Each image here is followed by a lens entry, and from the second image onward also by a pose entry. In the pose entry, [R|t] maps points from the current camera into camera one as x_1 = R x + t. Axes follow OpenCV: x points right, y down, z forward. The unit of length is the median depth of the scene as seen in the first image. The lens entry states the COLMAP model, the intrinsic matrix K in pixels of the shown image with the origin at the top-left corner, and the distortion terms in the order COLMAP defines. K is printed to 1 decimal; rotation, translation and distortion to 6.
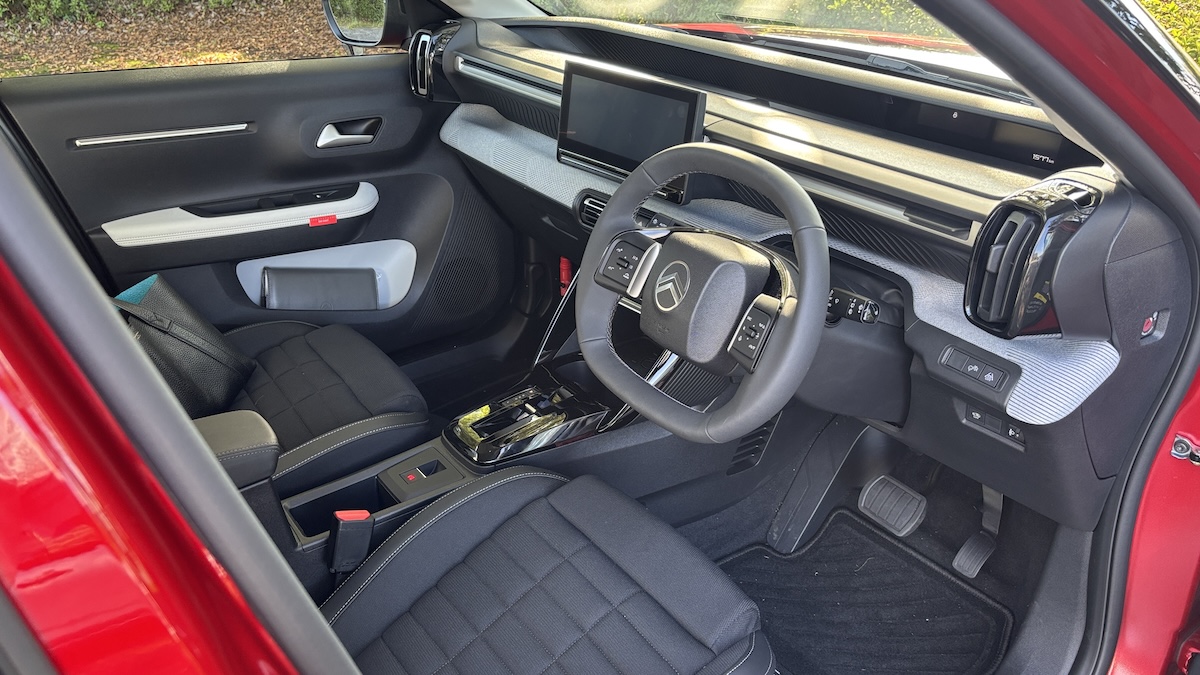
lens RADIAL K [[919.4, 0, 601.4], [0, 919.4, 352.0], [0, 0, 1]] dist [0.051577, -0.086017]
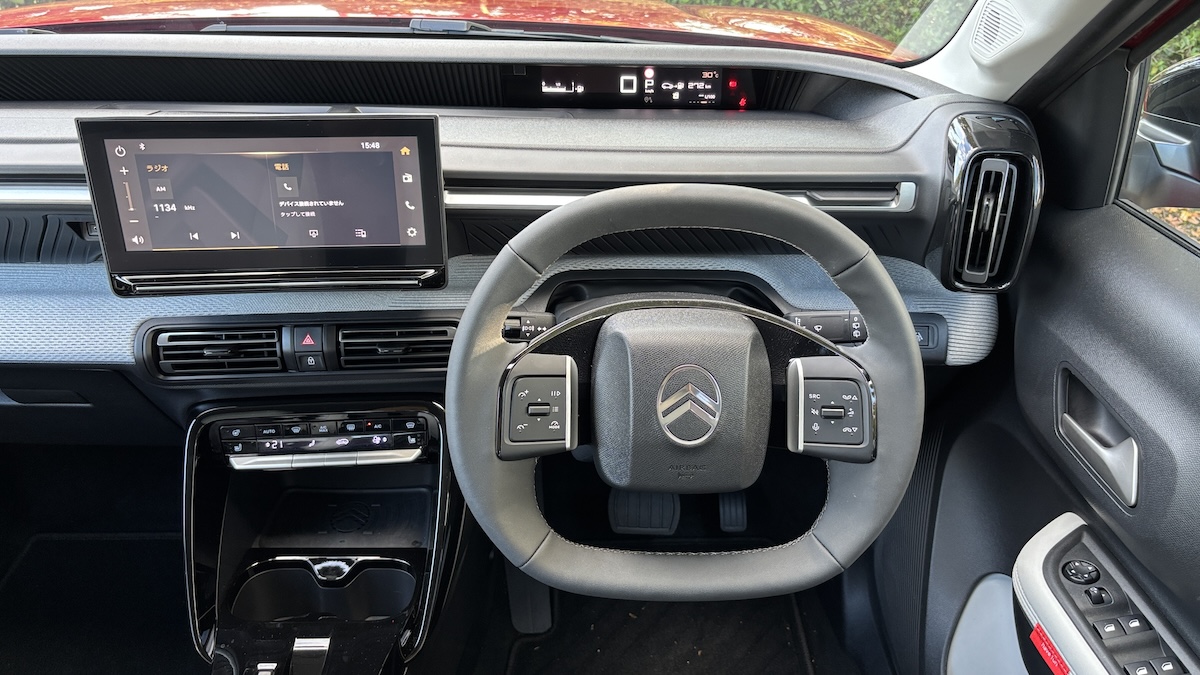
lens RADIAL K [[911.0, 0, 615.6], [0, 911.0, 334.6], [0, 0, 1]] dist [0.004926, -0.012659]
pose [[0.556033, -0.409633, 0.723207, -0.272888], [0.369047, 0.901319, 0.226779, -0.192989], [-0.744736, 0.140801, 0.652337, 0.412693]]
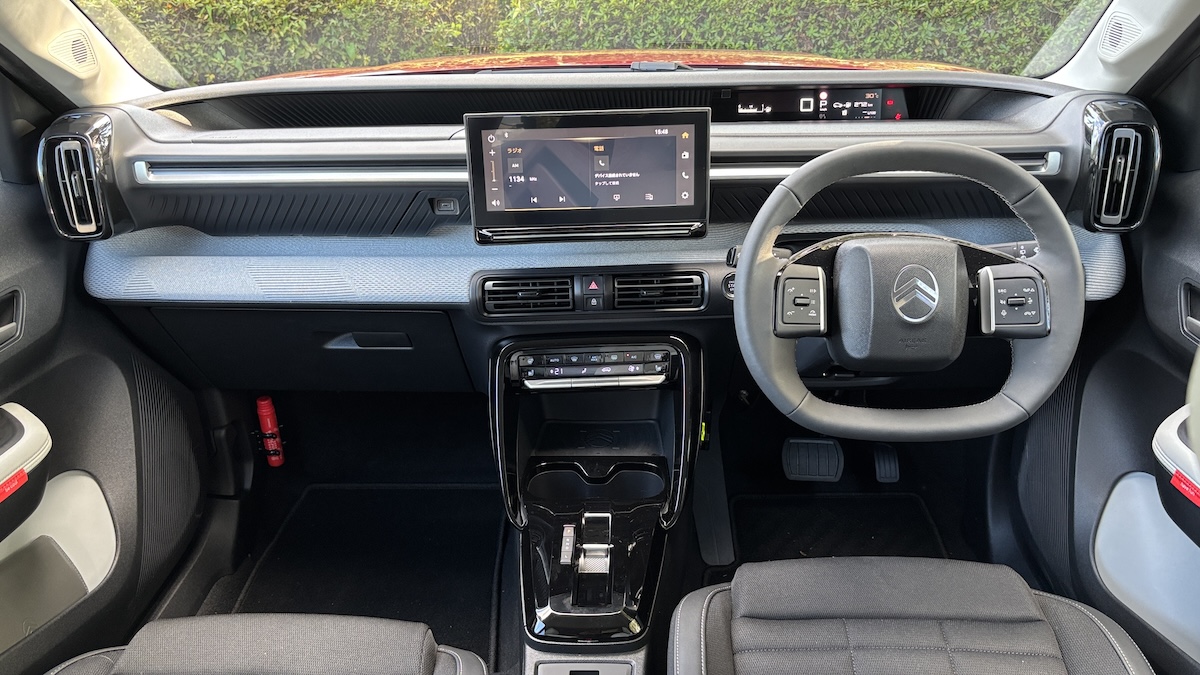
lens RADIAL K [[919.4, 0, 601.4], [0, 919.4, 352.0], [0, 0, 1]] dist [0.051577, -0.086017]
pose [[0.606186, -0.358667, 0.709857, -0.542308], [0.389623, 0.912023, 0.128094, -0.176817], [-0.693349, 0.198928, 0.692600, 0.396583]]
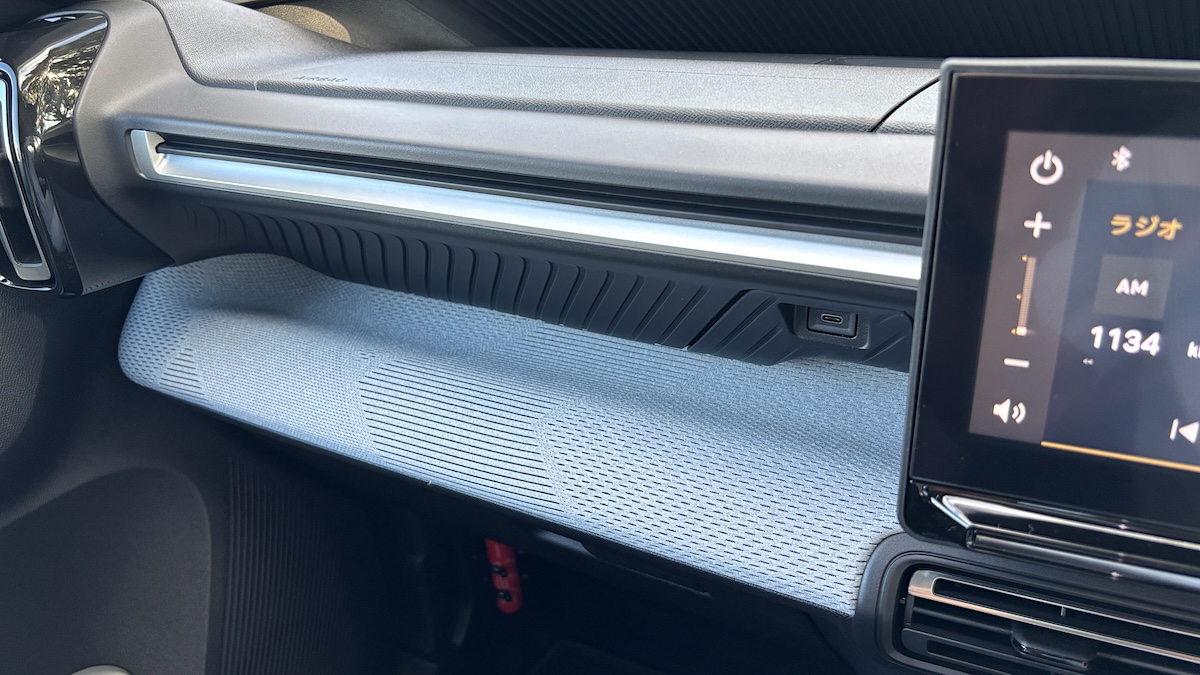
lens RADIAL K [[919.4, 0, 601.4], [0, 919.4, 352.0], [0, 0, 1]] dist [0.051577, -0.086017]
pose [[0.894384, -0.290981, 0.339715, -0.165860], [0.280799, 0.956431, 0.079952, -0.274157], [-0.348178, 0.023884, 0.937124, 0.790303]]
